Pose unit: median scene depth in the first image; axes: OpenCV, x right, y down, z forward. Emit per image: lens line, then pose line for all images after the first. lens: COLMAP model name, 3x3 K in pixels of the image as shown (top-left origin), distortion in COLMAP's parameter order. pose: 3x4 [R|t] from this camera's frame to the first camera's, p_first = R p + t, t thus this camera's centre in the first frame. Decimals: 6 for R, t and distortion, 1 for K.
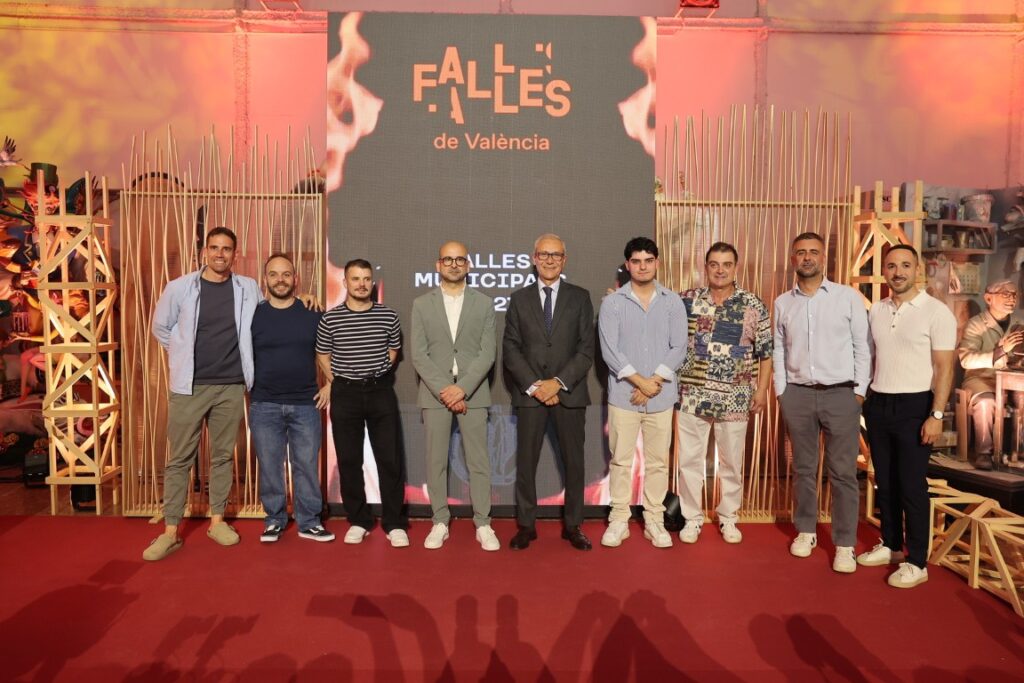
lens RADIAL K [[821.1, 0, 499.2], [0, 821.1, 324.5], [0, 0, 1]] dist [-0.017900, -0.002353]
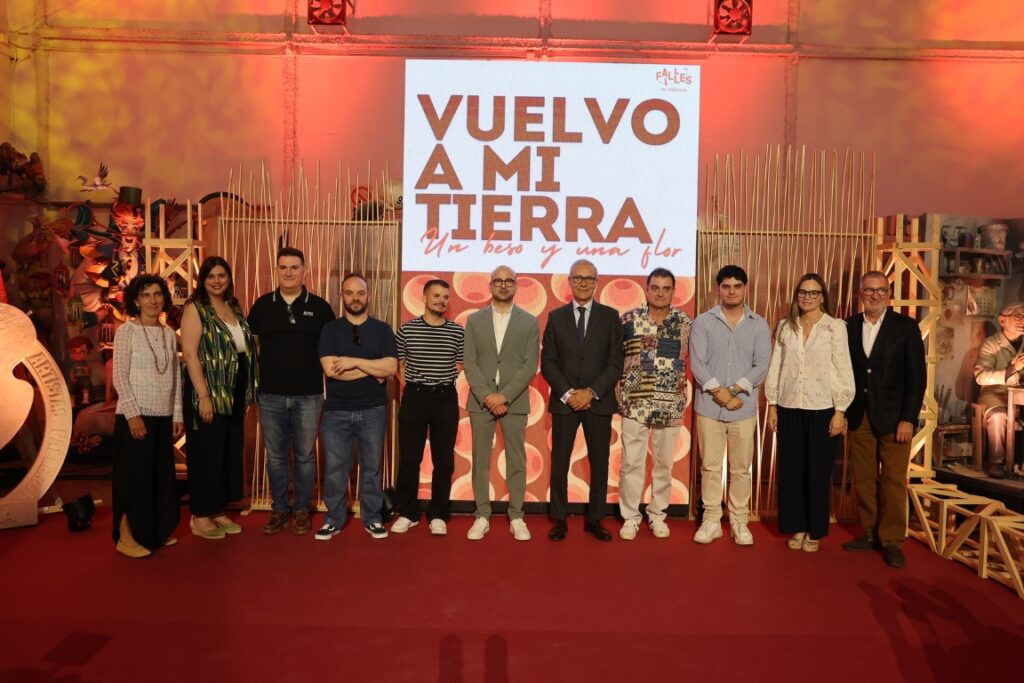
lens RADIAL K [[803.4, 0, 522.1], [0, 803.4, 328.2], [0, 0, 1]] dist [-0.025645, 0.023100]
pose [[0.999863, 0.010368, -0.012887, -0.027239], [-0.010512, 0.999883, -0.011135, -0.003305], [0.012770, 0.011269, 0.999855, -0.075937]]
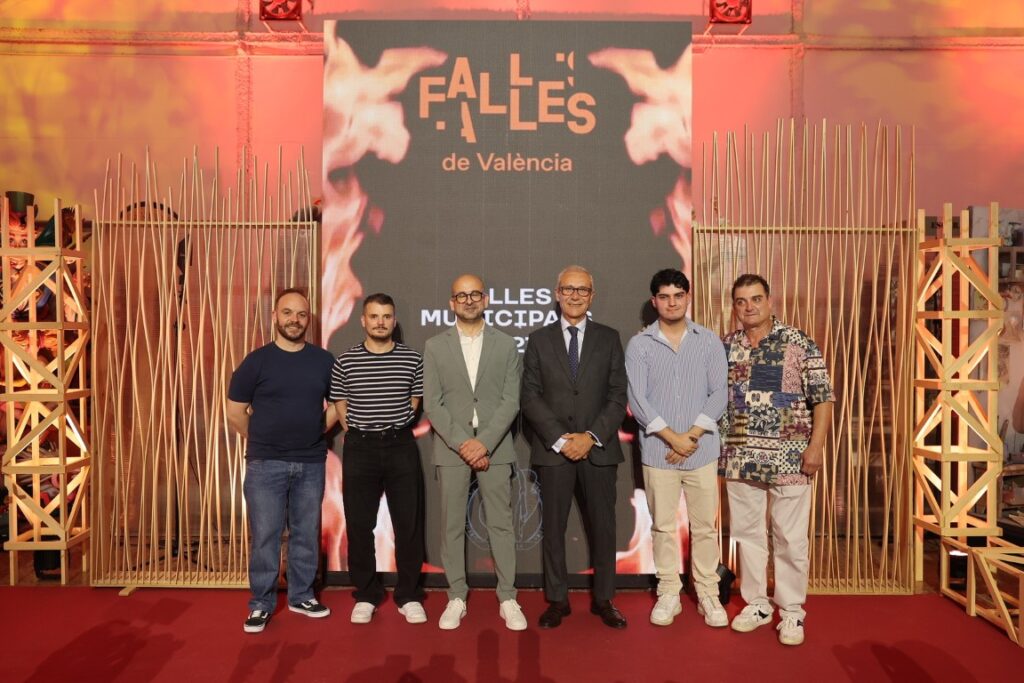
lens RADIAL K [[883.5, 0, 498.4], [0, 883.5, 311.5], [0, 0, 1]] dist [-0.013158, -0.016821]
pose [[0.999750, -0.004489, -0.021904, 0.001117], [0.003197, 0.998272, -0.058673, -0.004262], [0.022129, 0.058588, 0.998037, 0.042785]]
